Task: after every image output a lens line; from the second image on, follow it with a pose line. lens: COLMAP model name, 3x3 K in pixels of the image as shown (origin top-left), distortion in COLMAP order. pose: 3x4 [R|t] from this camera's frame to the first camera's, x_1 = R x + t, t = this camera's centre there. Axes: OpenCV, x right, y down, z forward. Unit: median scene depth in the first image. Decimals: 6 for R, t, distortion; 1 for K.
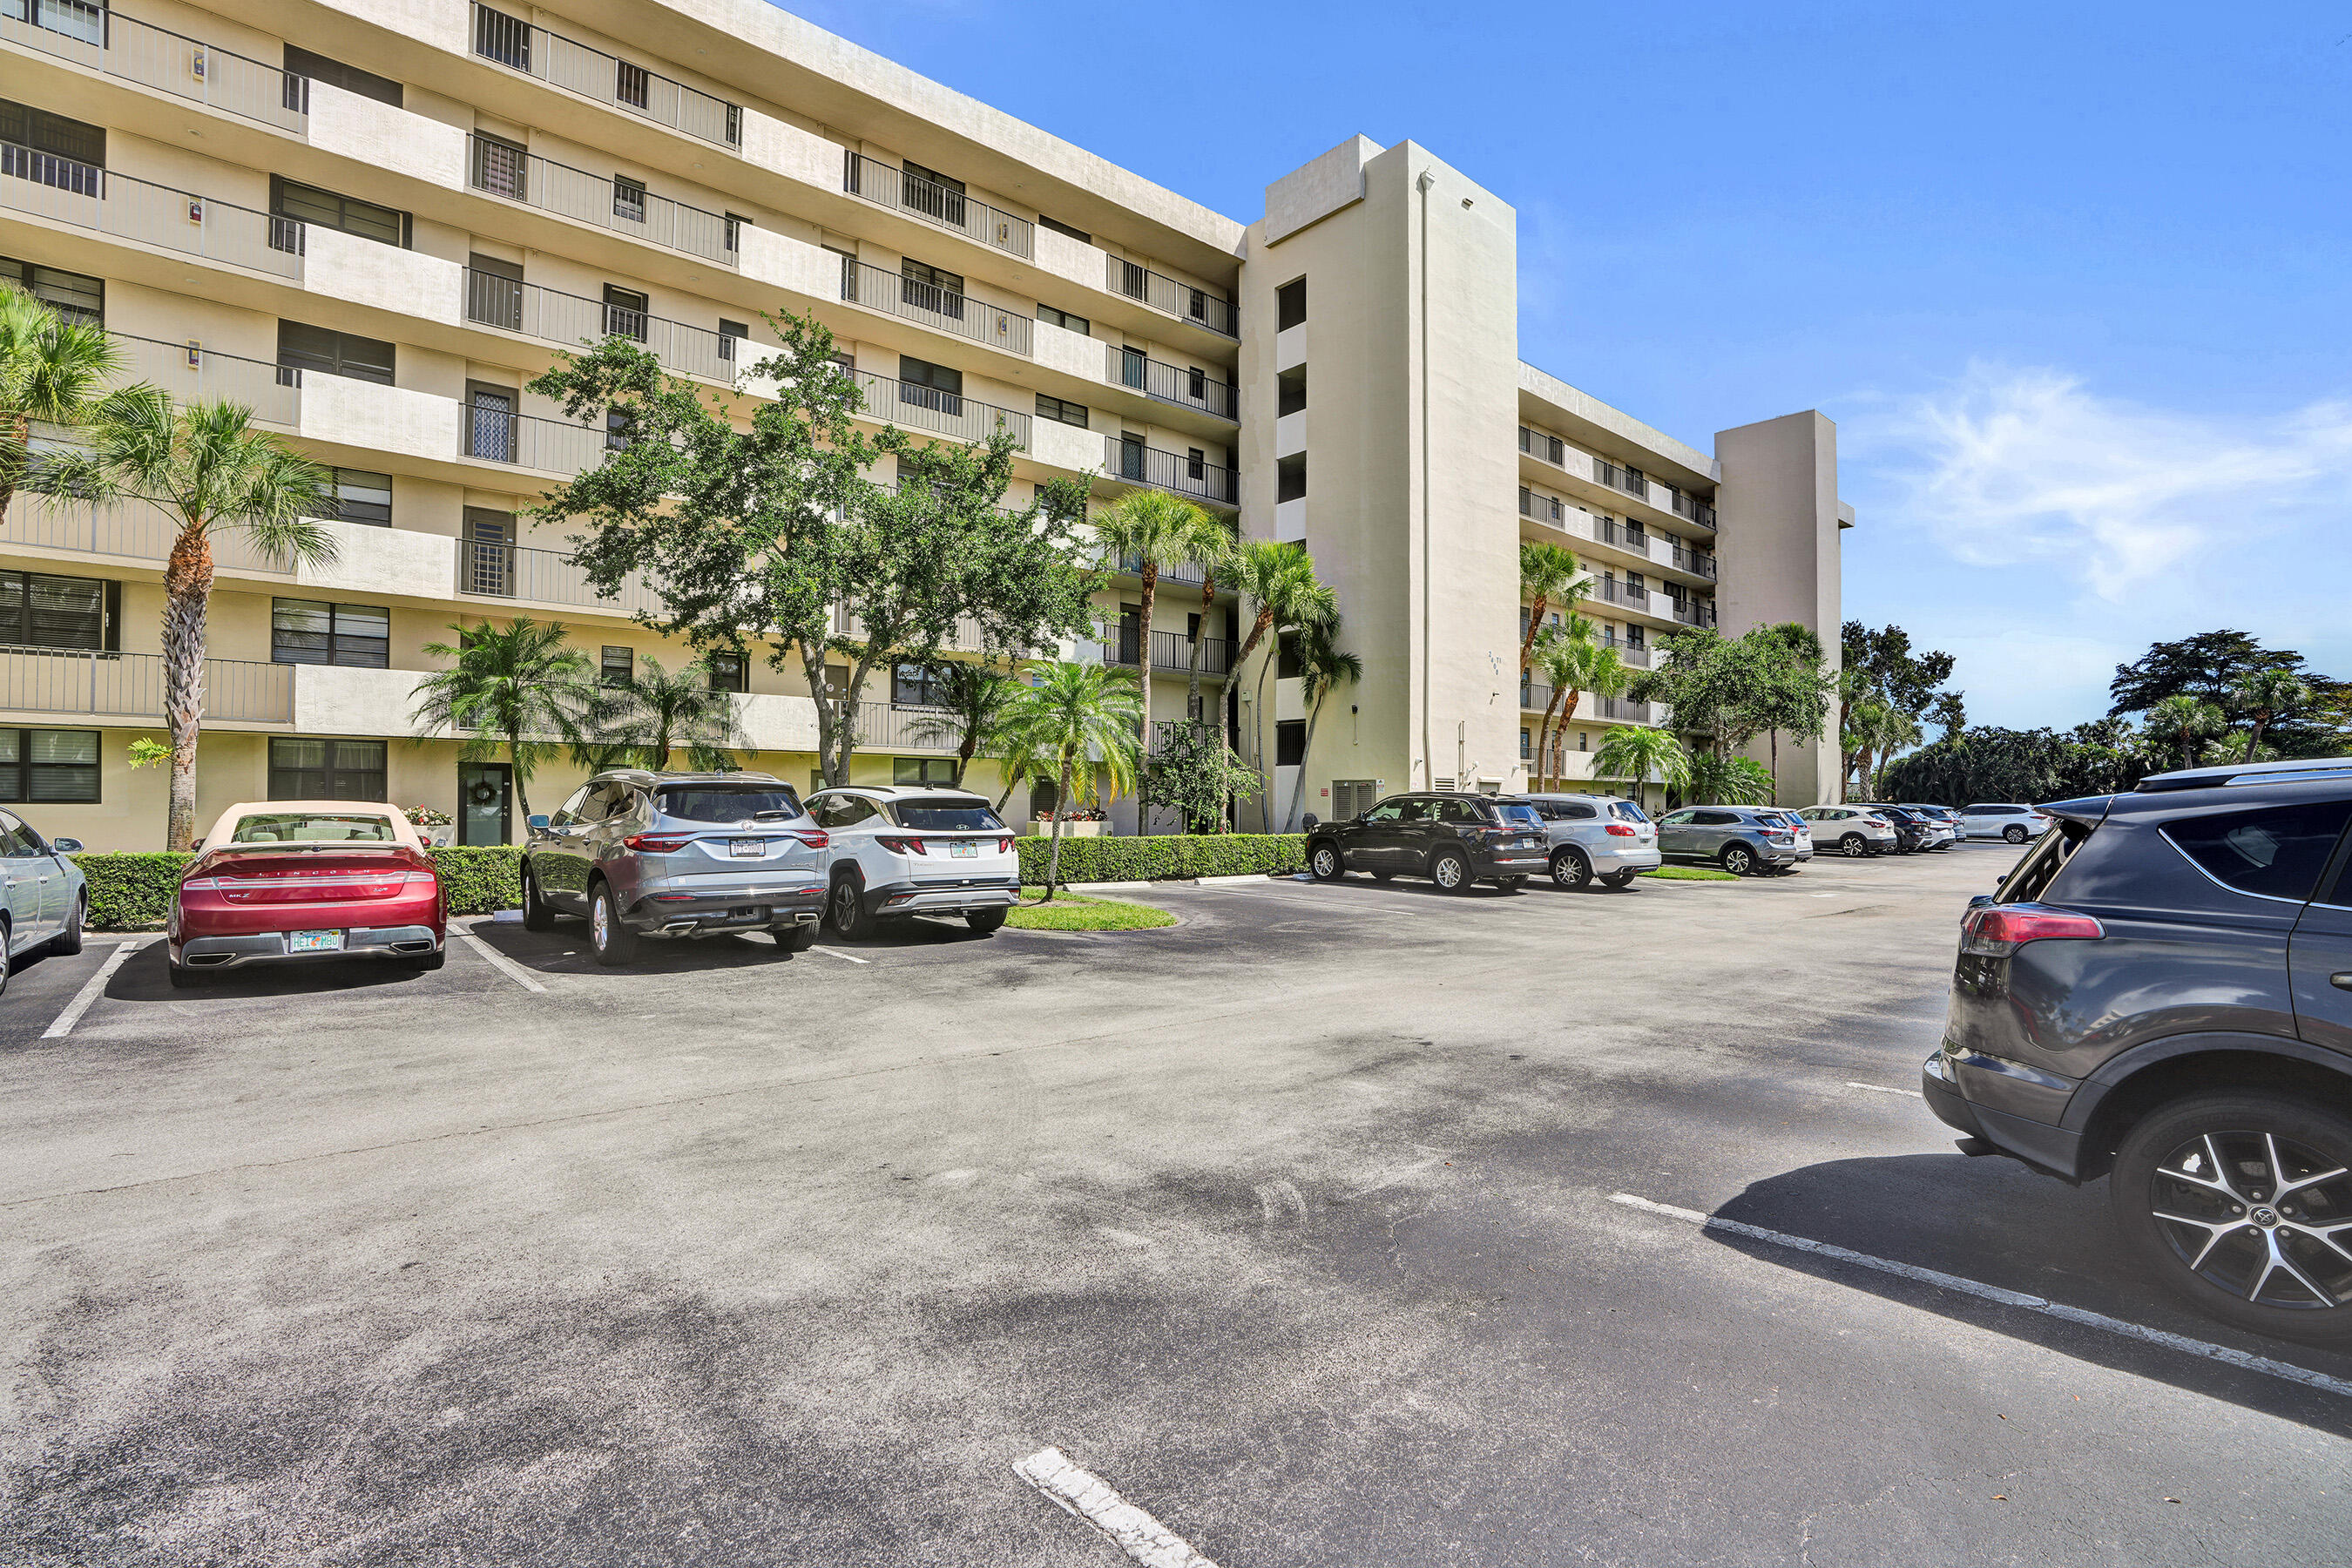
lens RADIAL K [[1096.0, 0, 1176.0], [0, 1096.0, 784.0], [0, 0, 1]] dist [-0.011644, 0.000026]
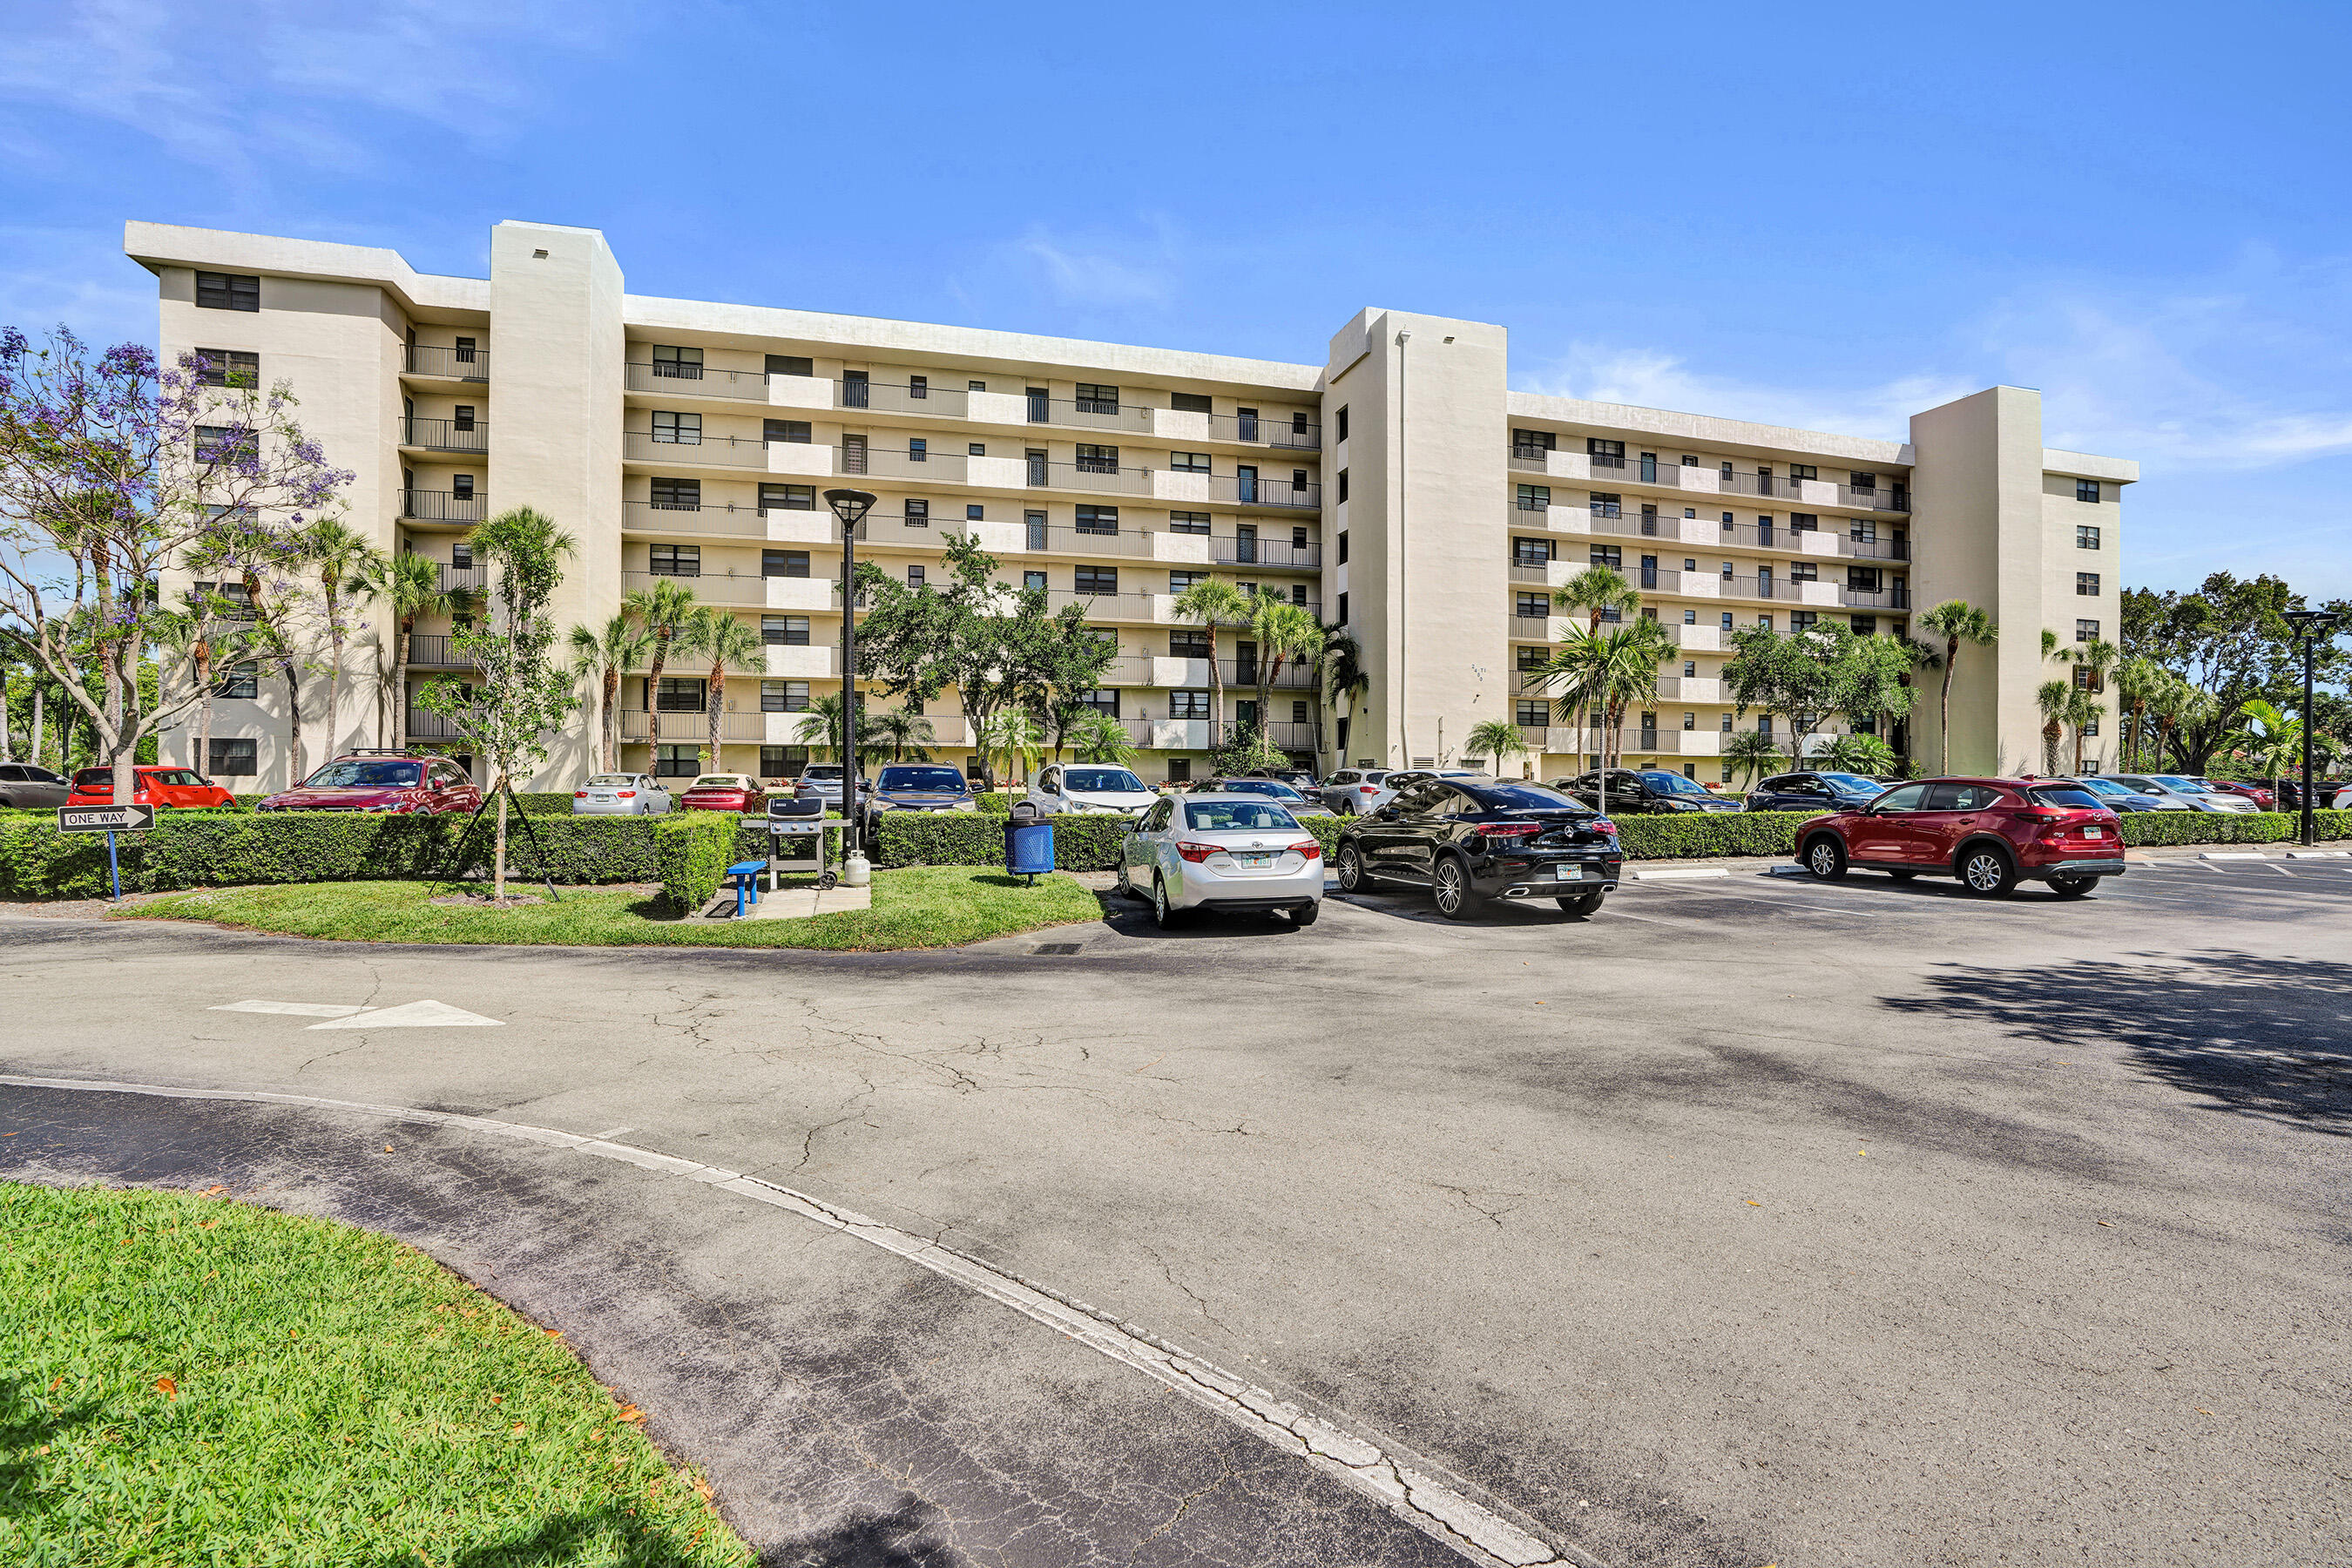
lens RADIAL K [[1113.5, 0, 1165.1], [0, 1113.5, 784.2], [0, 0, 1]] dist [0.000632, 0.000015]
pose [[0.903798, -0.003193, -0.427947, 0.548301], [0.007649, 0.999933, 0.008694, 0.012538], [0.427890, -0.011130, 0.903762, -0.430833]]
